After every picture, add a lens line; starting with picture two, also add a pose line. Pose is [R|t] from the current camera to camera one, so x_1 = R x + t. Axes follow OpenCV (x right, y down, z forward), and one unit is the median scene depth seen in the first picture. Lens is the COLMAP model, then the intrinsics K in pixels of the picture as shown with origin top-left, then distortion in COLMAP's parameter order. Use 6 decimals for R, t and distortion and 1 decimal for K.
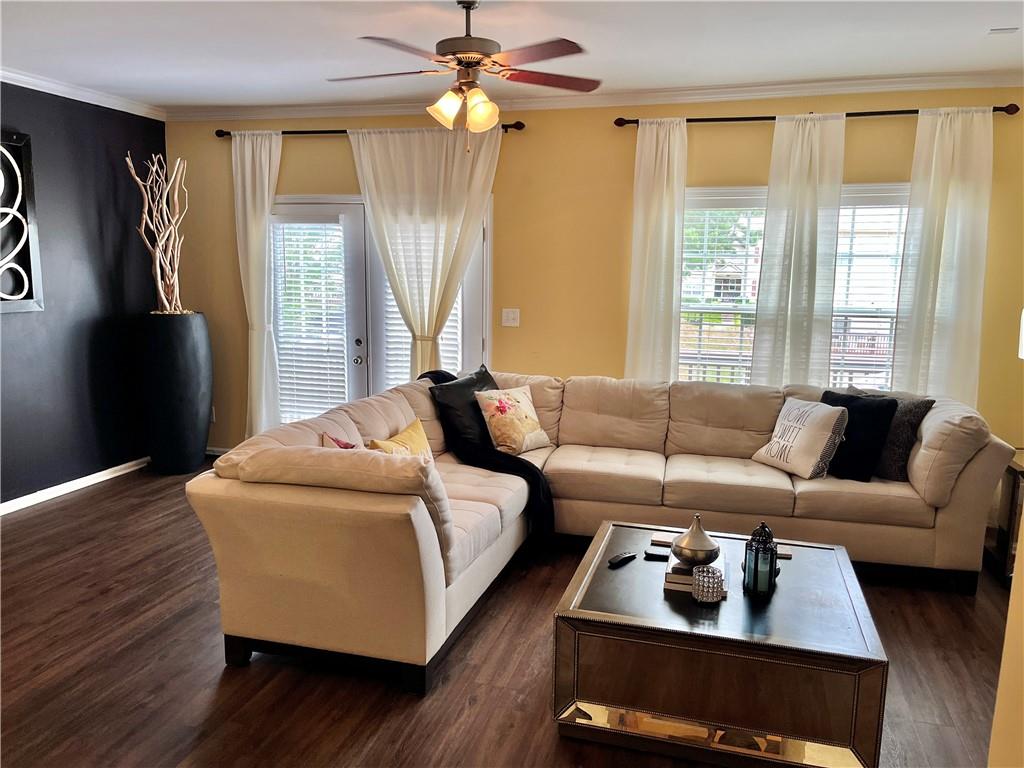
lens RADIAL K [[776.5, 0, 512.0], [0, 776.5, 384.0], [0, 0, 1]] dist [0.006836, -0.001437]
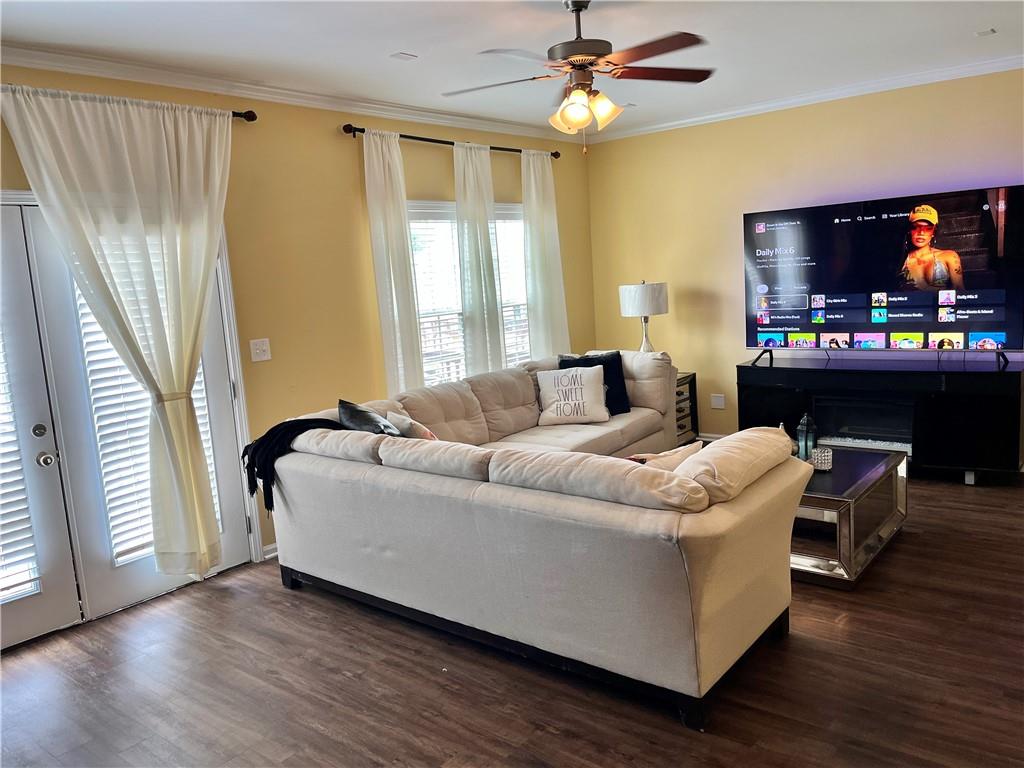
lens RADIAL K [[776.5, 0, 512.0], [0, 776.5, 384.0], [0, 0, 1]] dist [0.006836, -0.001437]
pose [[0.389040, -0.168943, 0.905597, -0.743927], [0.213108, 0.972880, 0.089945, -0.079064], [-0.896233, 0.157998, 0.414492, 0.501309]]
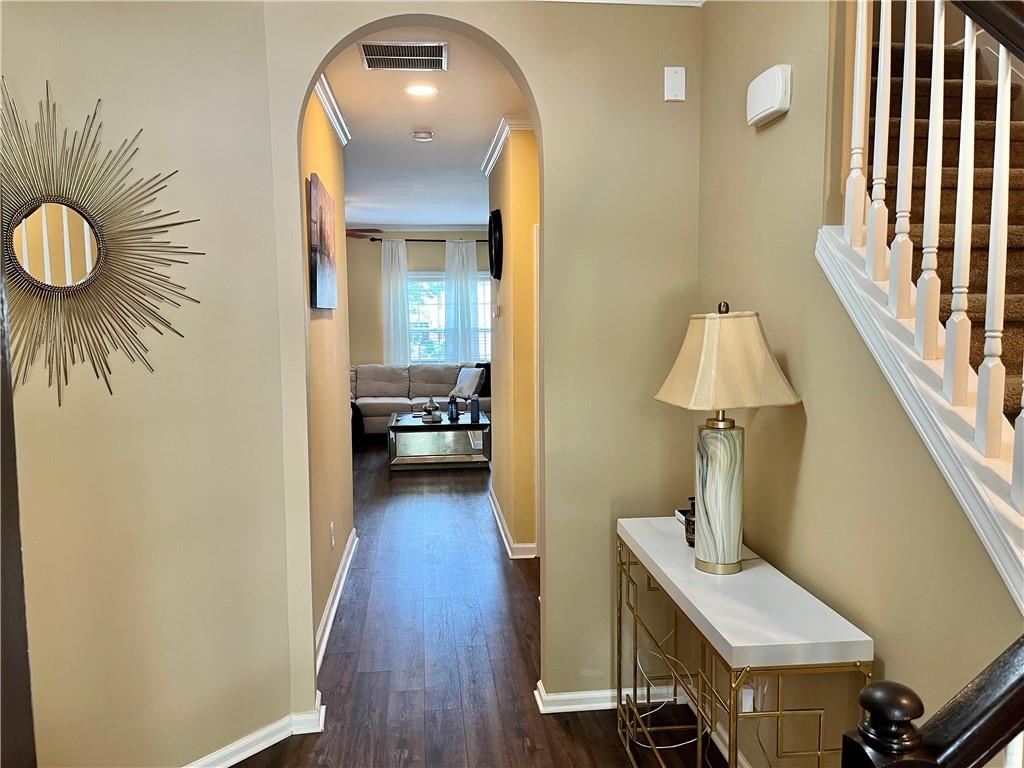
lens RADIAL K [[776.5, 0, 512.0], [0, 776.5, 384.0], [0, 0, 1]] dist [0.006836, -0.001437]
pose [[0.923574, -0.060507, 0.378616, -0.326847], [0.080992, 0.995975, -0.038399, 0.149078], [-0.374769, 0.066129, 0.924757, -1.016901]]
